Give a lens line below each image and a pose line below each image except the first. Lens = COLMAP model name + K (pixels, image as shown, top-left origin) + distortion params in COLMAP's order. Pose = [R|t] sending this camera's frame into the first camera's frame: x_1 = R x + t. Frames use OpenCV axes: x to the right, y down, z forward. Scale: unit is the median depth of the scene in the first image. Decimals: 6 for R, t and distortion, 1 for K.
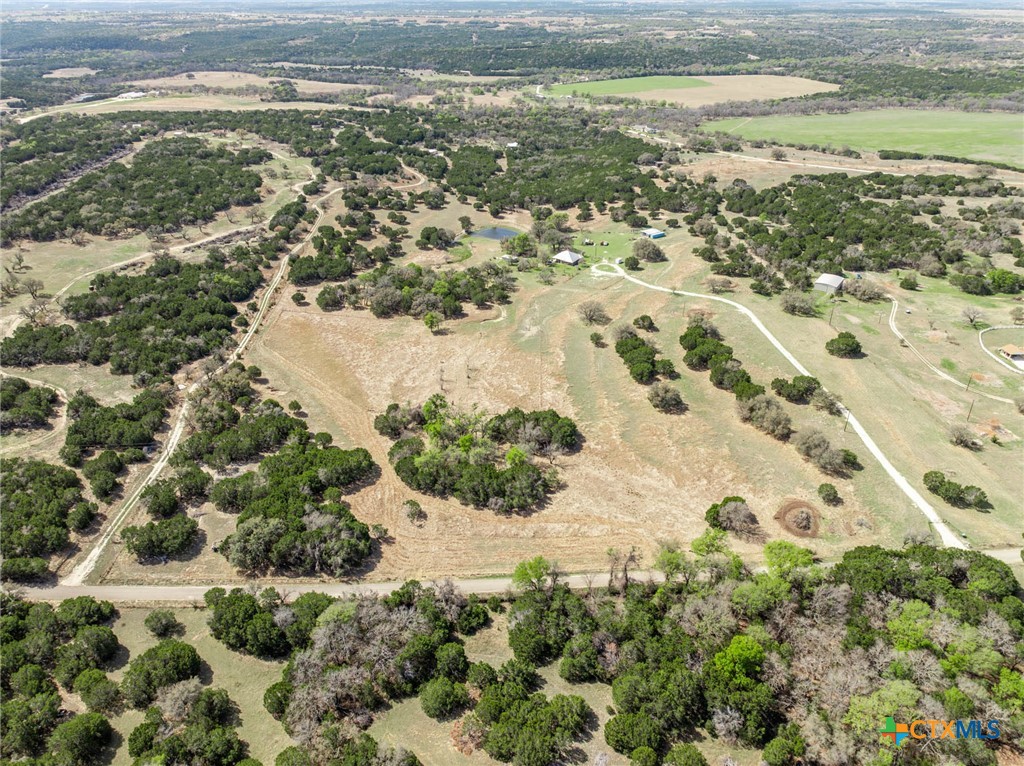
lens RADIAL K [[720.9, 0, 513.6], [0, 720.9, 380.6], [0, 0, 1]] dist [-0.033315, 0.021568]
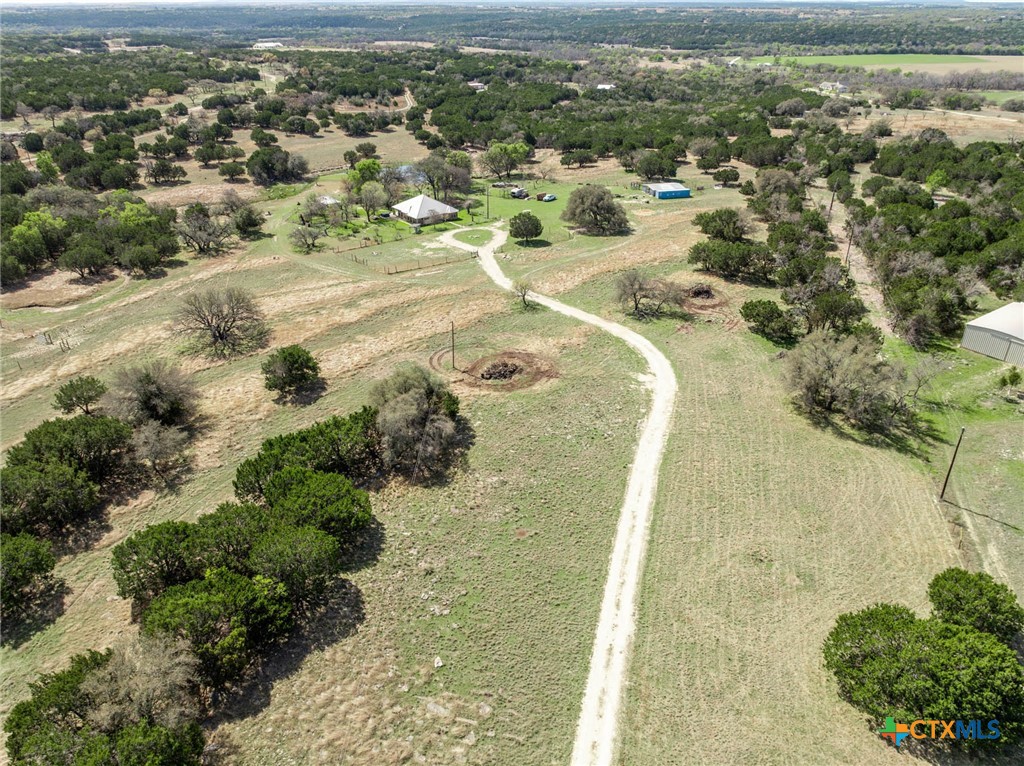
lens RADIAL K [[720.9, 0, 520.0], [0, 720.9, 379.6], [0, 0, 1]] dist [-0.033315, 0.021568]
pose [[0.942644, 0.154351, -0.295968, 0.289331], [-0.159414, 0.987186, 0.007105, -0.074097], [0.293273, 0.040484, 0.955171, 0.569764]]
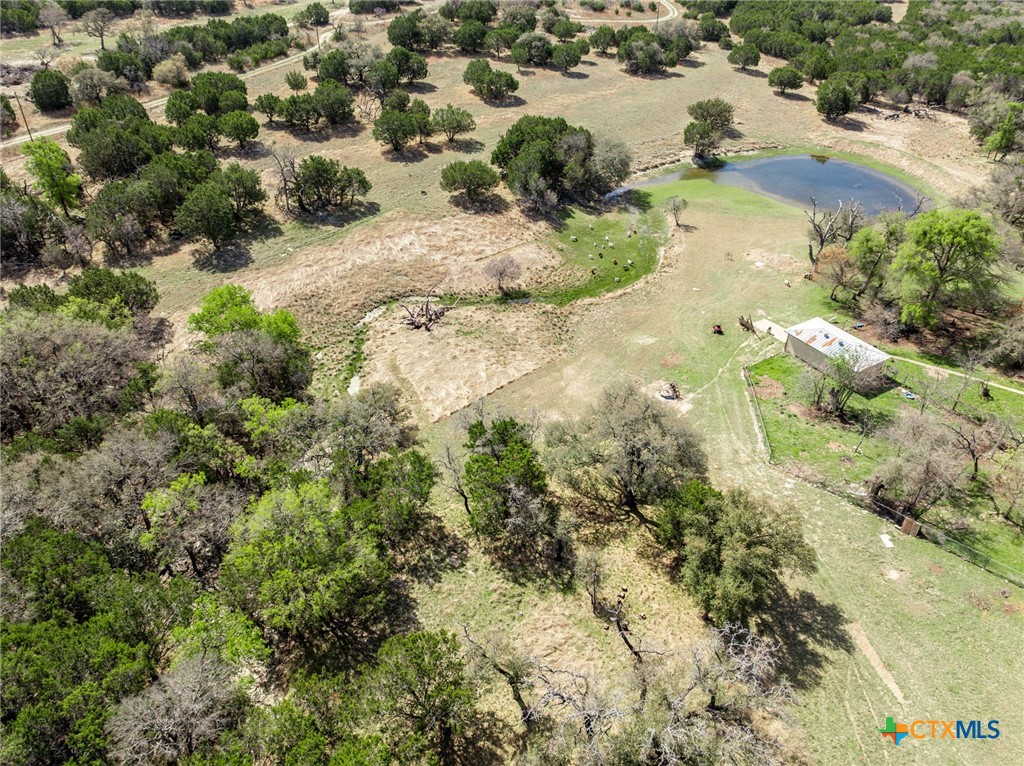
lens RADIAL K [[720.9, 0, 516.0], [0, 720.9, 375.4], [0, 0, 1]] dist [-0.033315, 0.021568]
pose [[0.893960, 0.246216, -0.374450, -0.007979], [-0.206532, 0.967882, 0.143349, -0.173971], [0.397718, -0.050813, 0.916100, 0.826677]]
